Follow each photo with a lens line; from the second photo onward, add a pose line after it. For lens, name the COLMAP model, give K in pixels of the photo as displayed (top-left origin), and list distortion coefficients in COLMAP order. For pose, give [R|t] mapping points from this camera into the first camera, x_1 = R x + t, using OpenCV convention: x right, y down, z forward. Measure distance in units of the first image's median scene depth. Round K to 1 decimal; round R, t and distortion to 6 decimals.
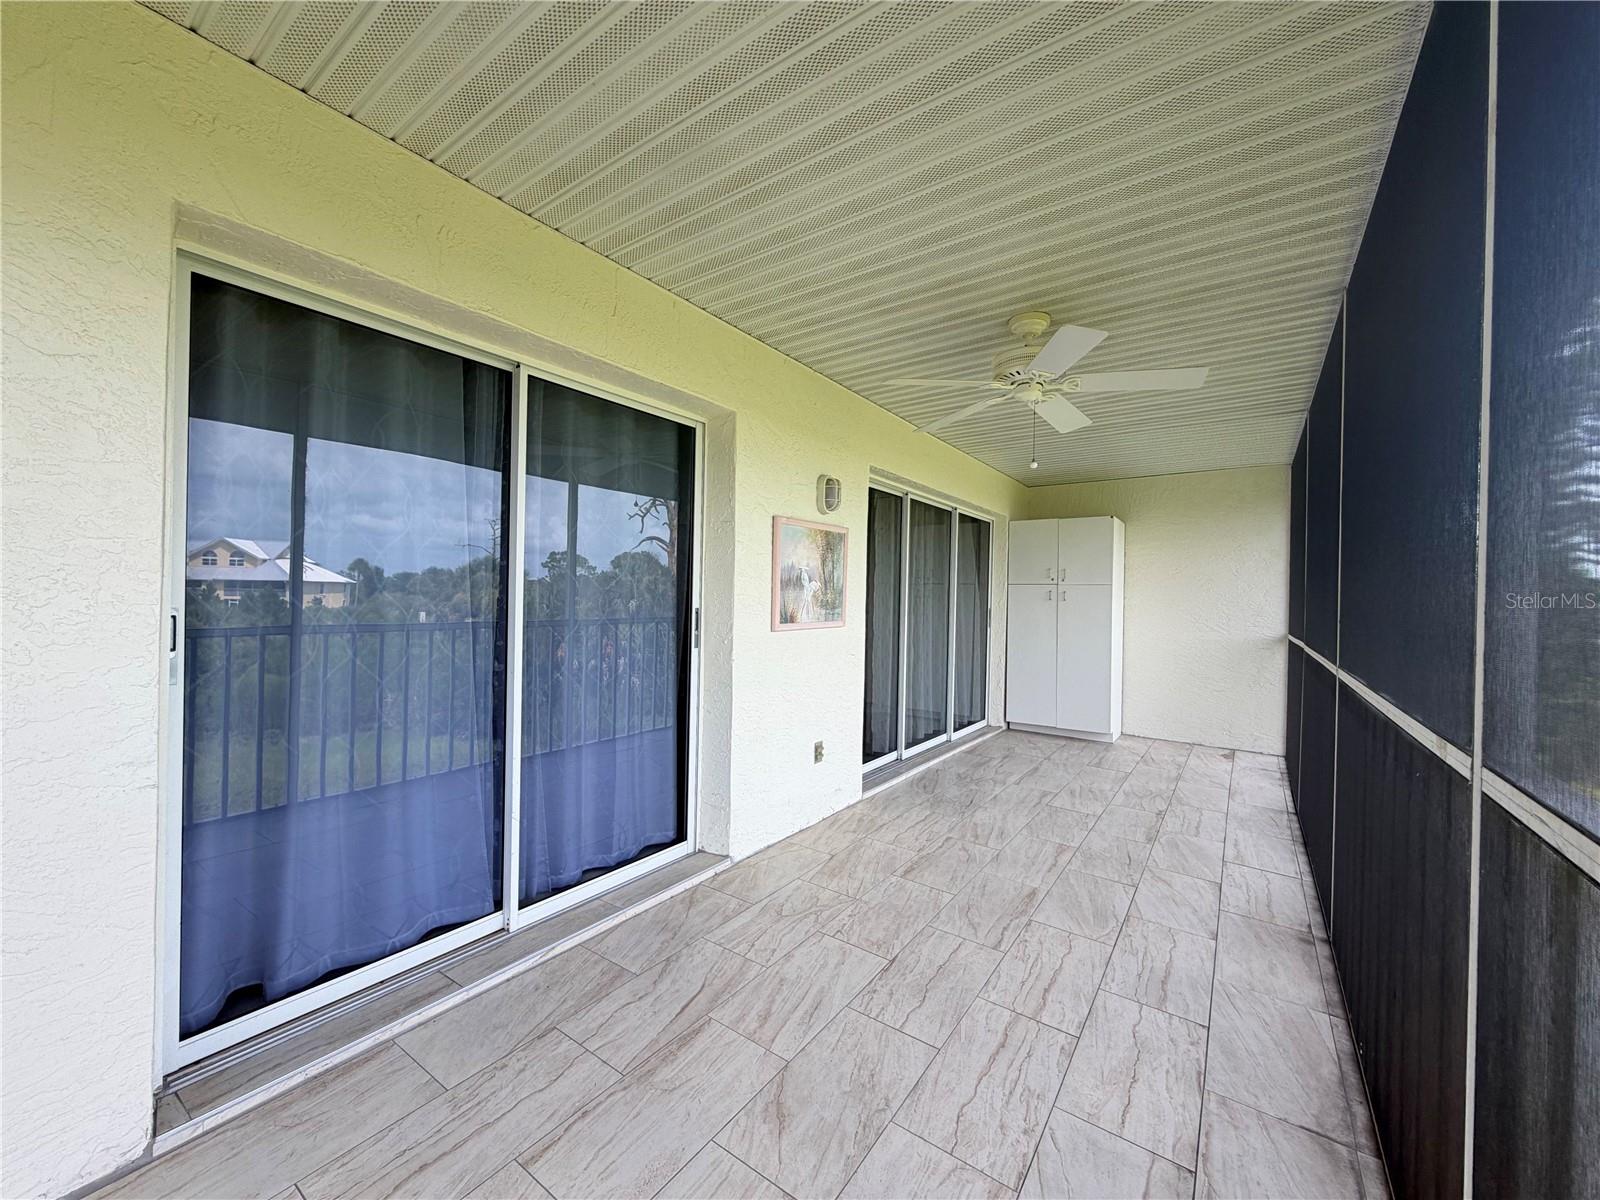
lens RADIAL K [[639.4, 0, 791.6], [0, 639.4, 598.8], [0, 0, 1]] dist [-0.000297, -0.000272]
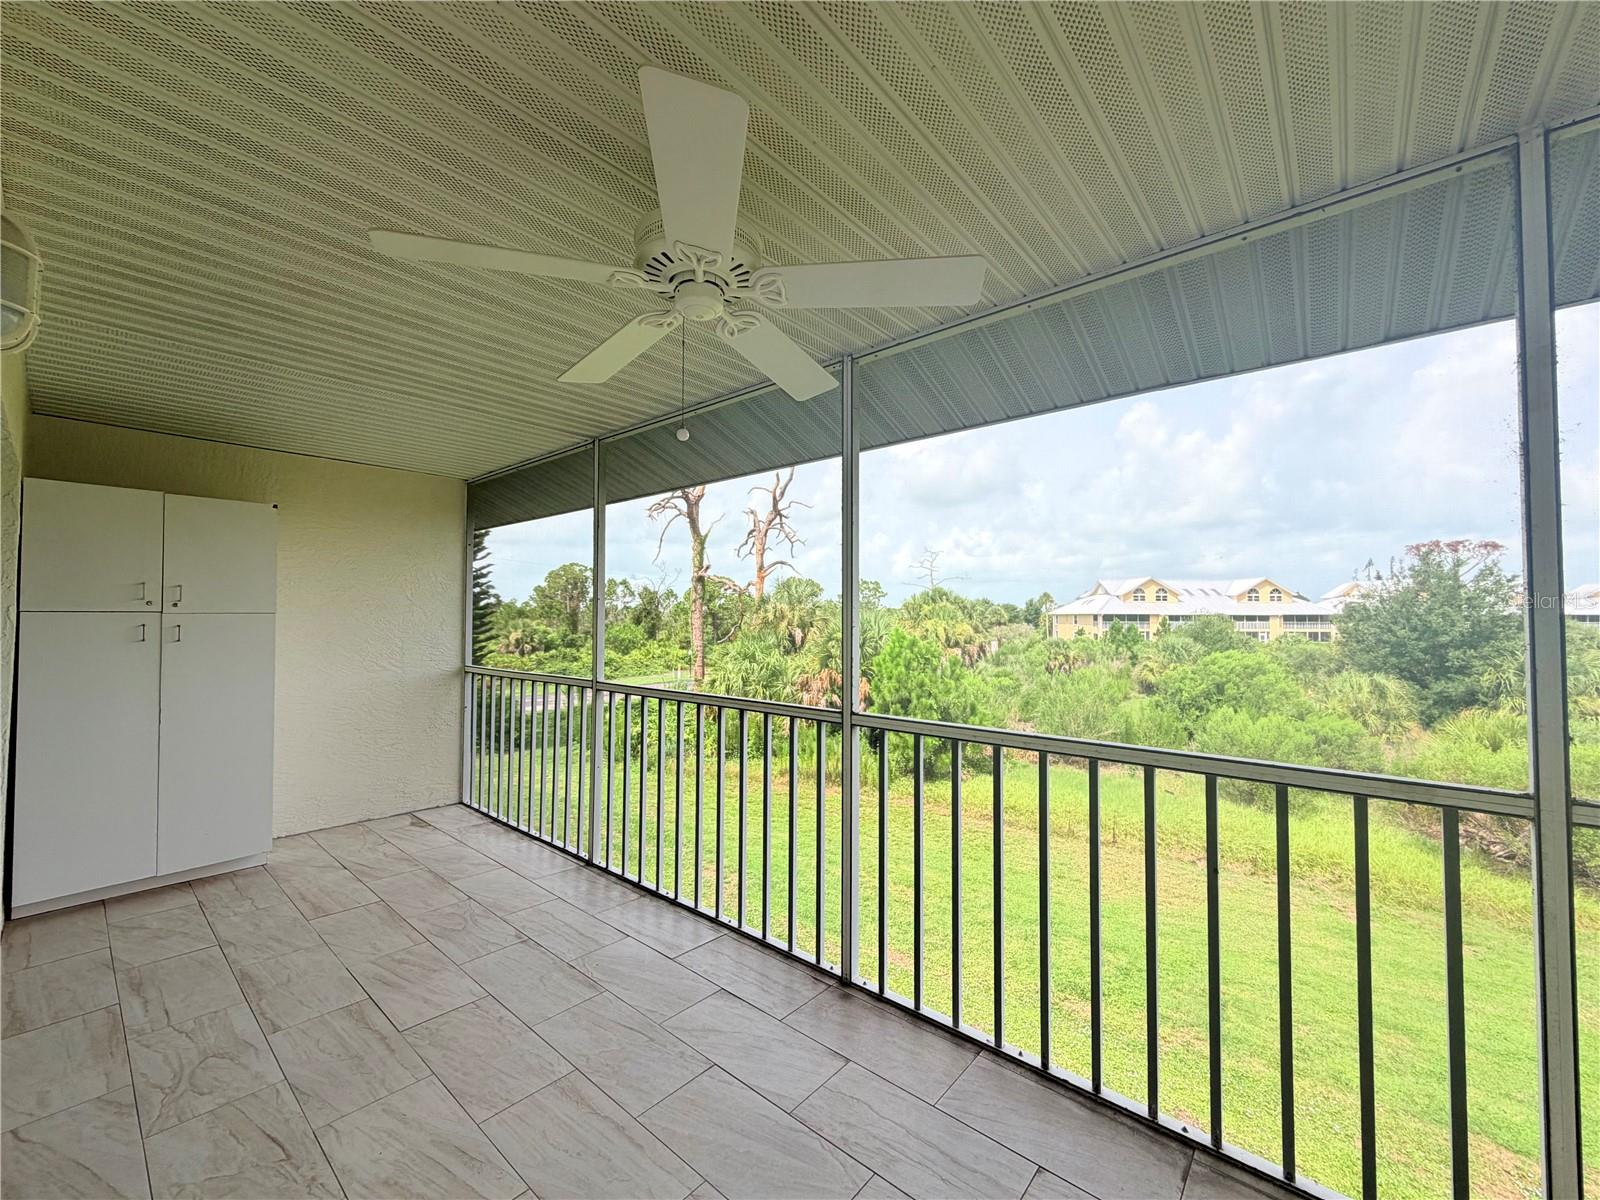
lens RADIAL K [[639.4, 0, 791.6], [0, 639.4, 598.8], [0, 0, 1]] dist [-0.000297, -0.000272]
pose [[0.085180, 0.012060, 0.996293, -0.138064], [-0.001519, 0.999927, -0.011975, -0.048132], [-0.996364, -0.000493, 0.085192, 0.703913]]
